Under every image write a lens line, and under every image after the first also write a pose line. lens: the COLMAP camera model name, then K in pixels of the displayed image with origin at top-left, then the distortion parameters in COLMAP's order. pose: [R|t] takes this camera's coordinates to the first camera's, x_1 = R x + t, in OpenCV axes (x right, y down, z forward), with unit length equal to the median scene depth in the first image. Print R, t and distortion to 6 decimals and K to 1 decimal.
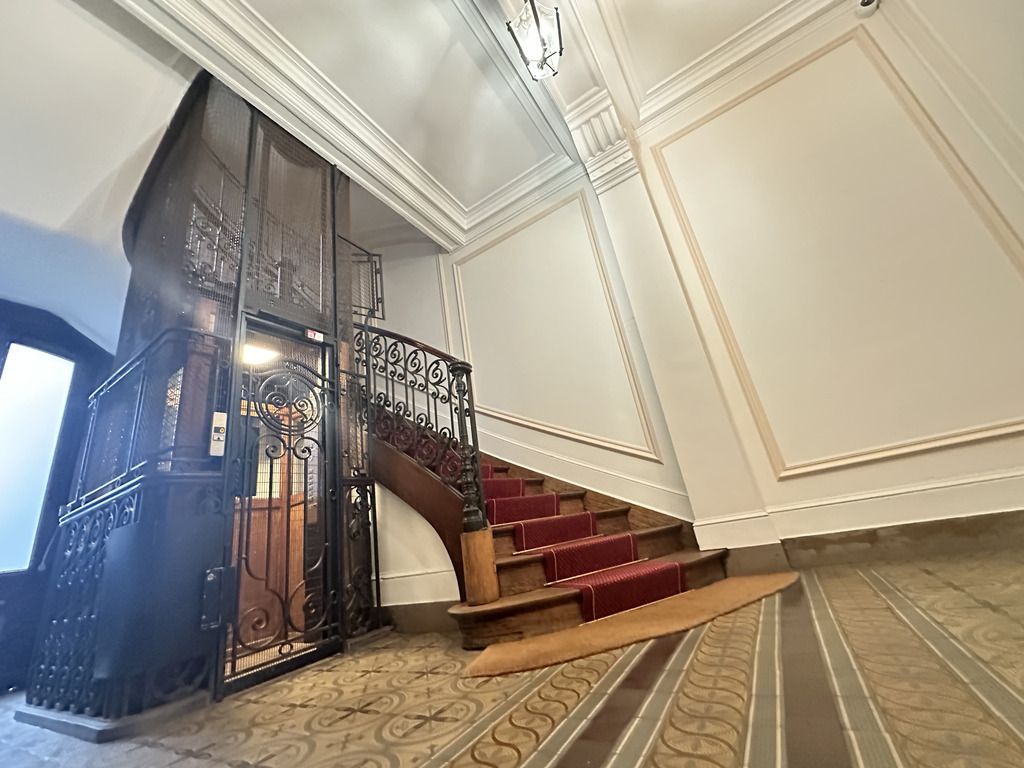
lens RADIAL K [[409.8, 0, 512.0], [0, 409.8, 384.0], [0, 0, 1]] dist [-0.001045, -0.000333]
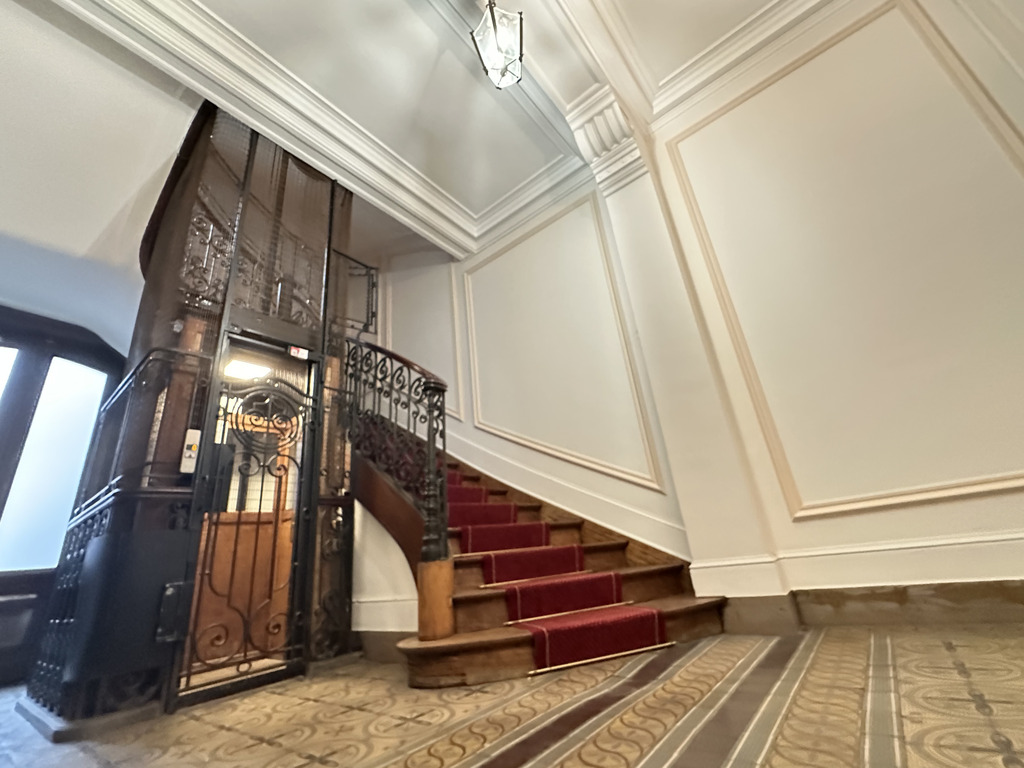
lens RADIAL K [[438.8, 0, 512.0], [0, 438.8, 384.0], [0, 0, 1]] dist [-0.004057, -0.000009]
pose [[0.991675, 0.010287, -0.128353, 0.172472], [-0.012503, 0.999786, -0.016475, -0.029747], [0.128156, 0.017943, 0.991592, 0.004224]]
